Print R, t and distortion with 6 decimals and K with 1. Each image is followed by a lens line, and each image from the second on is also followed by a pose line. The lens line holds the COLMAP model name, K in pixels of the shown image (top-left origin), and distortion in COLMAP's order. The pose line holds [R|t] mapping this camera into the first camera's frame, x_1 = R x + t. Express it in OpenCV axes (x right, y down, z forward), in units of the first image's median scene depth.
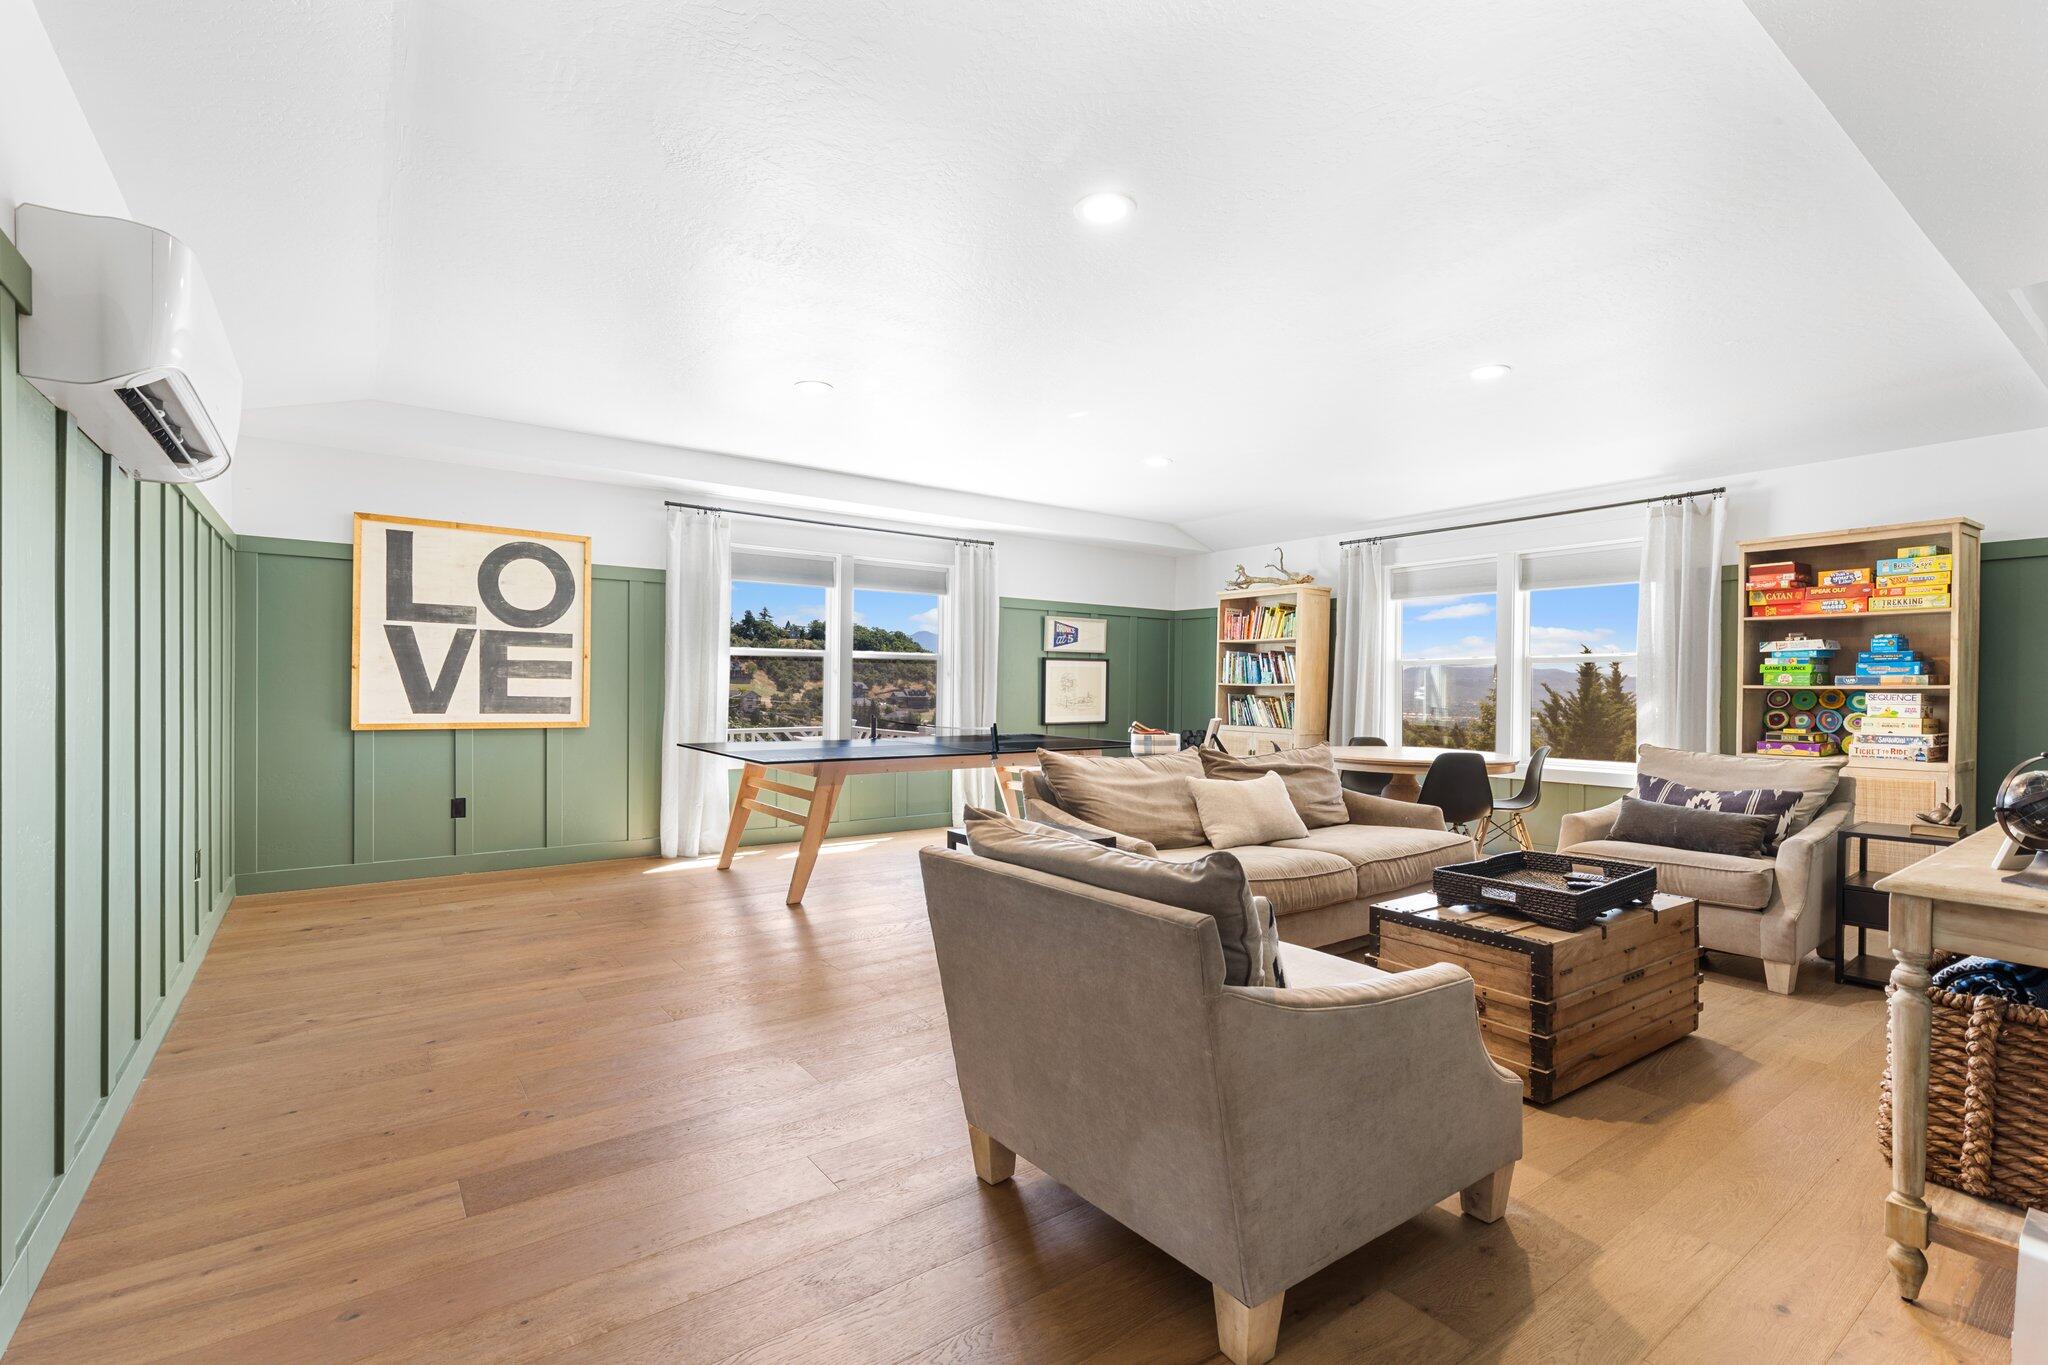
lens RADIAL K [[916.9, 0, 1032.0], [0, 916.9, 689.6], [0, 0, 1]] dist [-0.005099, 0.001876]
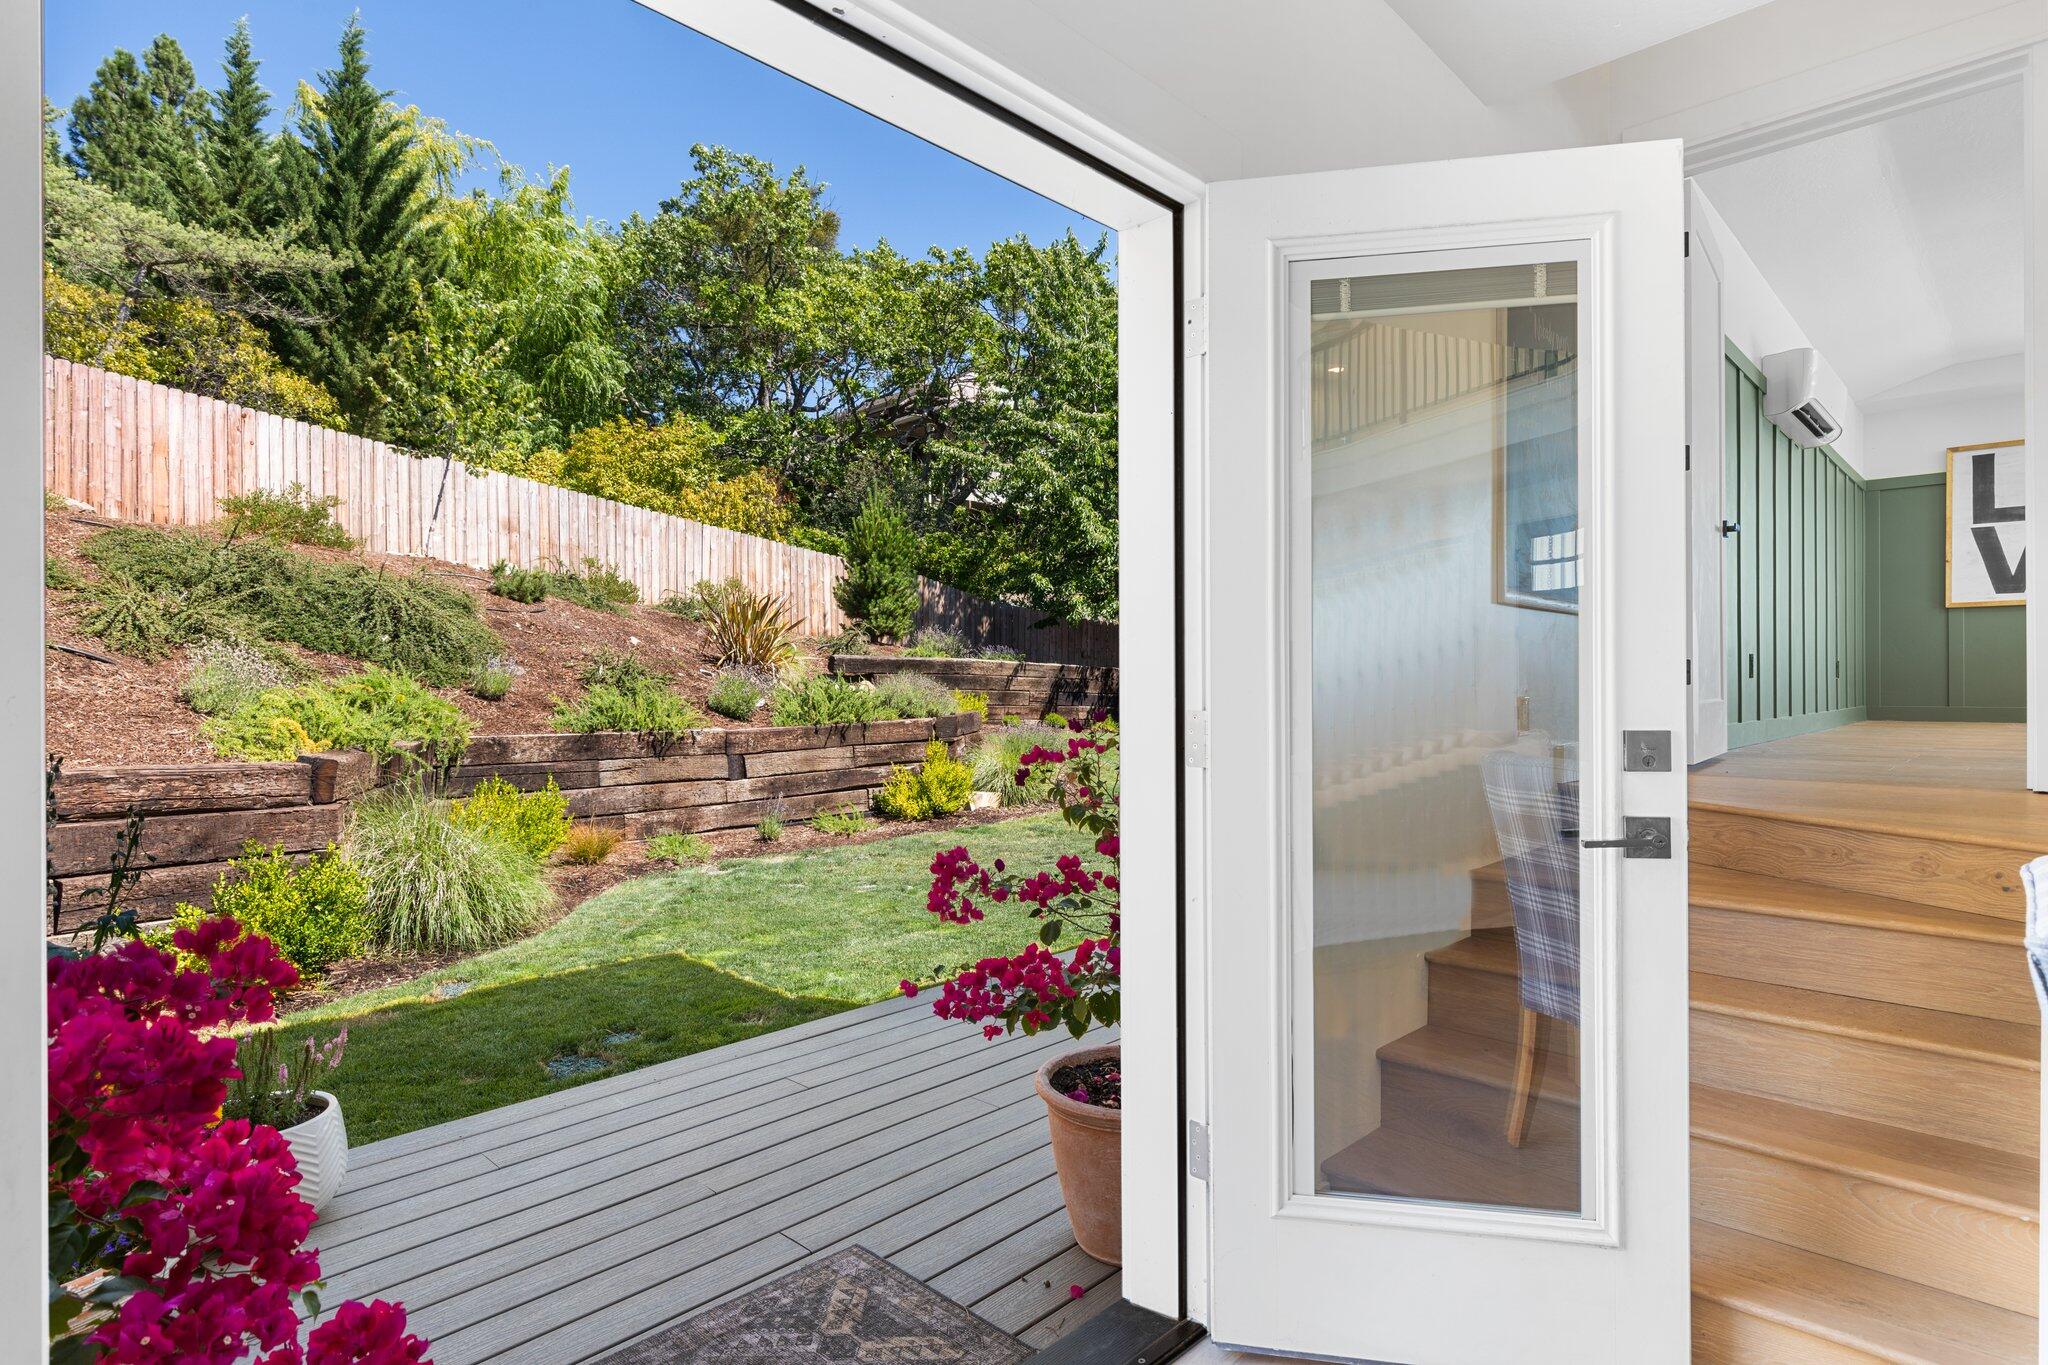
lens RADIAL K [[1050.4, 0, 1032.9], [0, 1050.4, 678.1], [0, 0, 1]] dist [-0.013193, -0.000752]
pose [[0.150108, -0.017223, -0.988520, 0.548248], [0.001671, 0.999851, -0.017167, 0.163952], [0.988668, 0.000925, 0.150114, -0.545549]]
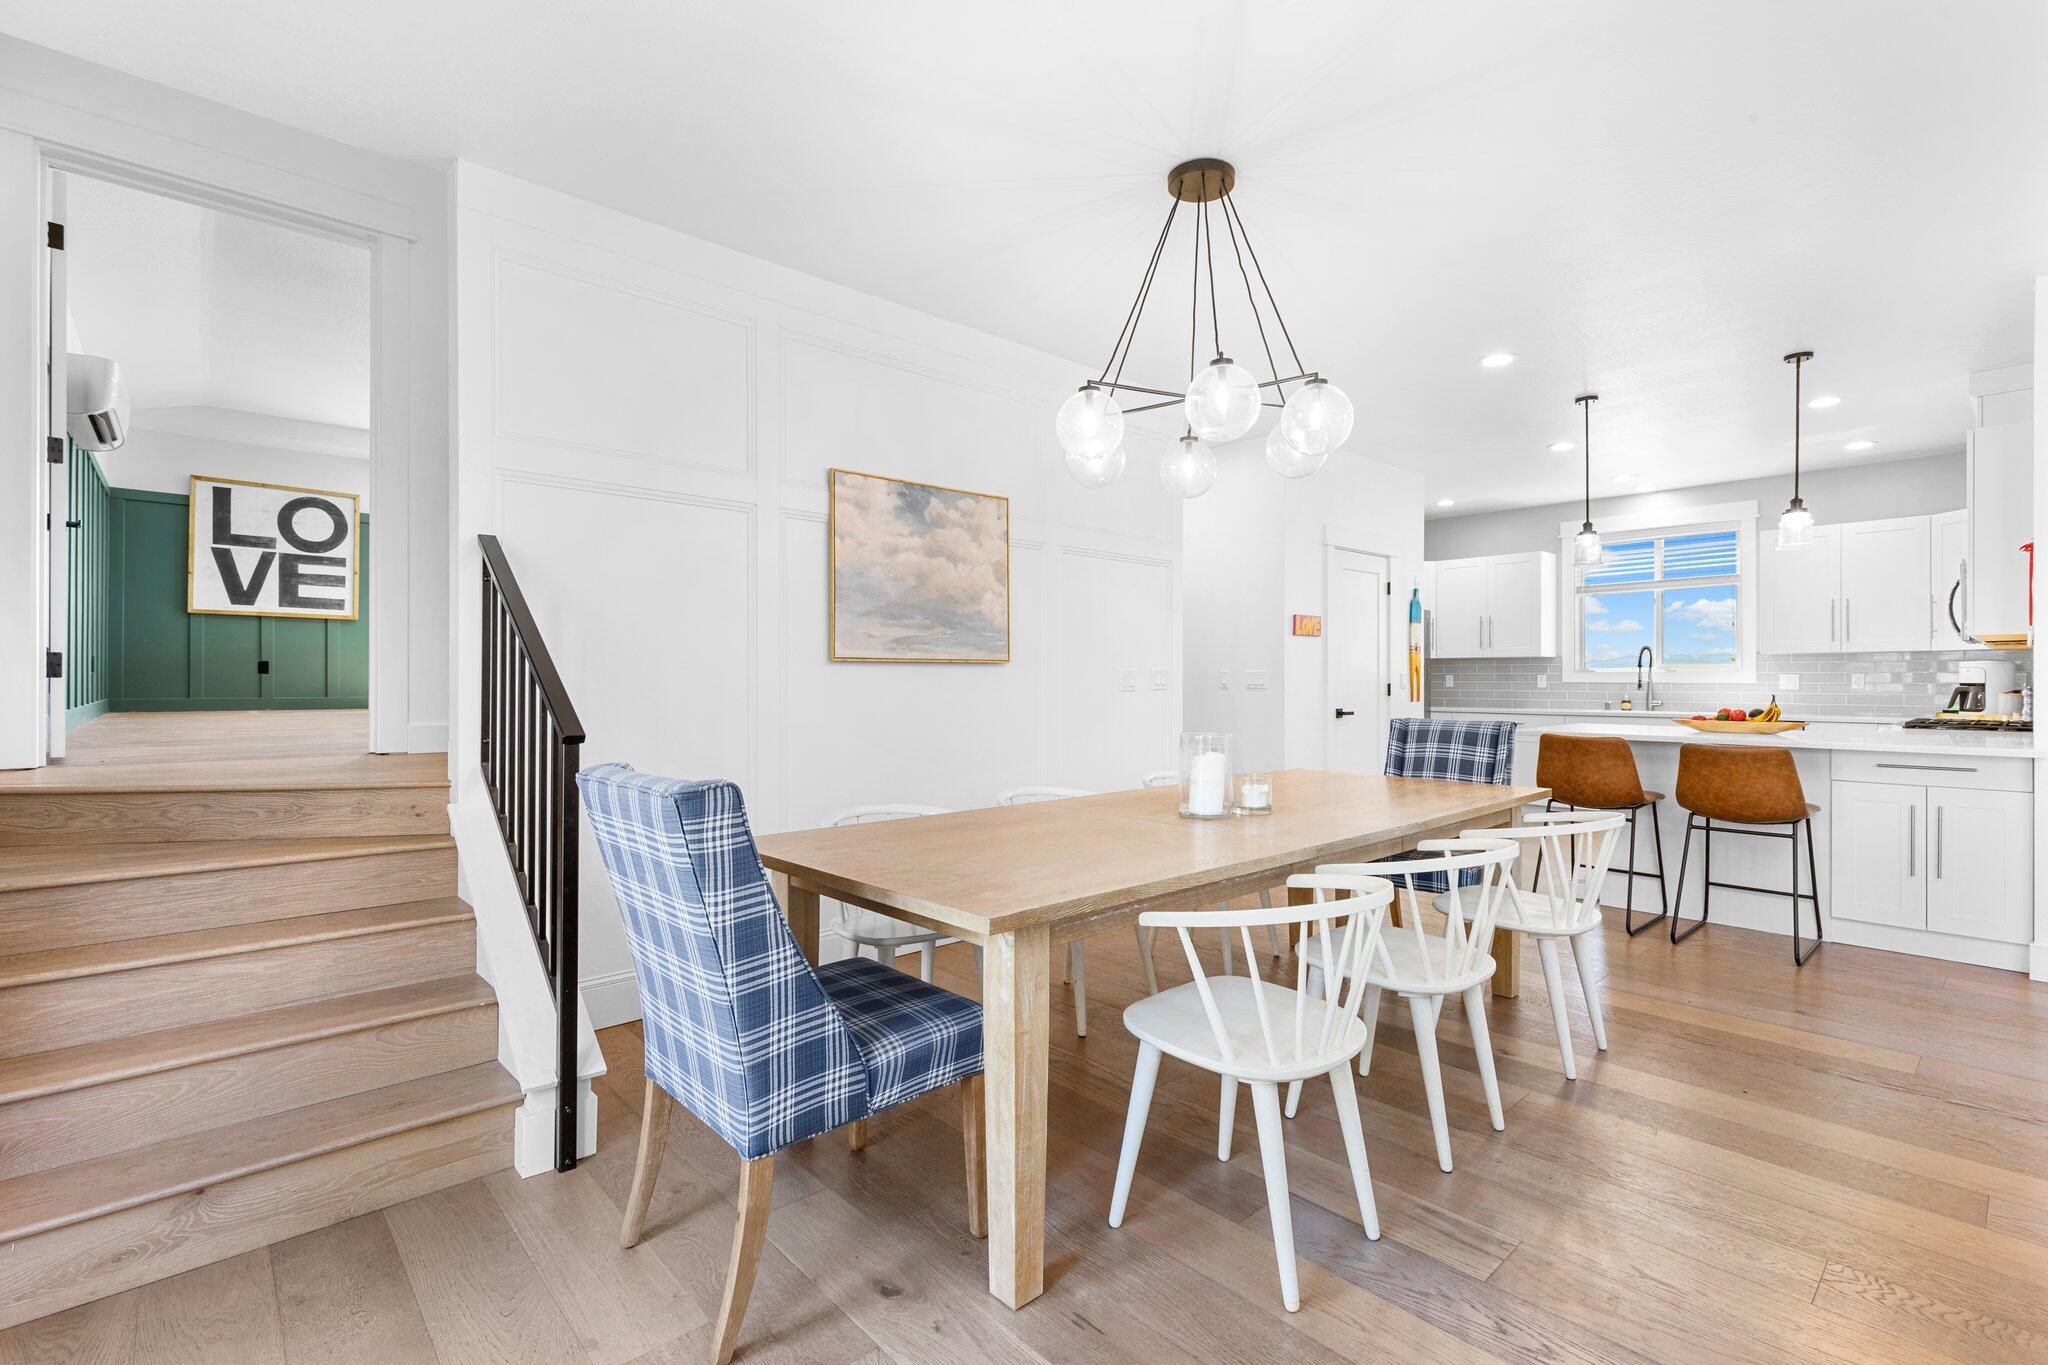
lens RADIAL K [[916.9, 0, 1028.5], [0, 916.9, 677.9], [0, 0, 1]] dist [-0.005099, 0.001876]
pose [[0.995176, -0.005126, 0.097973, 0.511674], [0.005750, 0.999965, -0.006088, 0.164796], [-0.097938, 0.006621, 0.995170, -0.668789]]
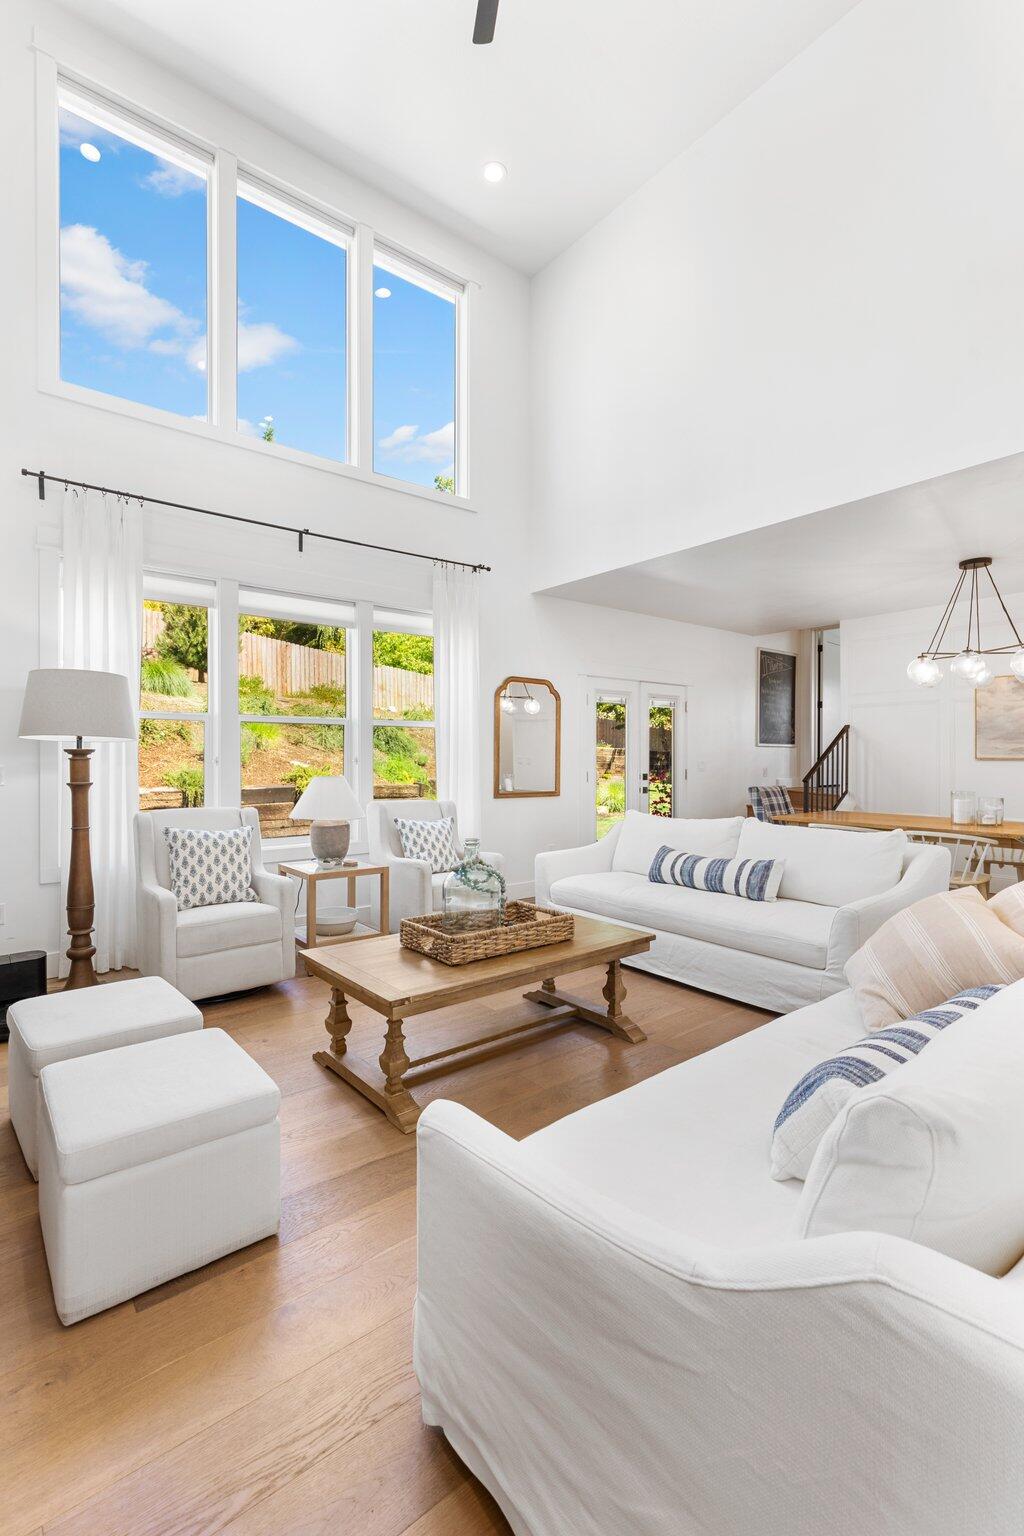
lens RADIAL K [[687.7, 0, 512.7], [0, 687.7, 763.0], [0, 0, 1]] dist [-0.005099, 0.001876]
pose [[0.033187, -0.002140, -0.999447, 1.581367], [-0.005365, 0.999983, -0.002319, 0.160957], [0.999435, 0.005439, 0.033175, -0.829949]]
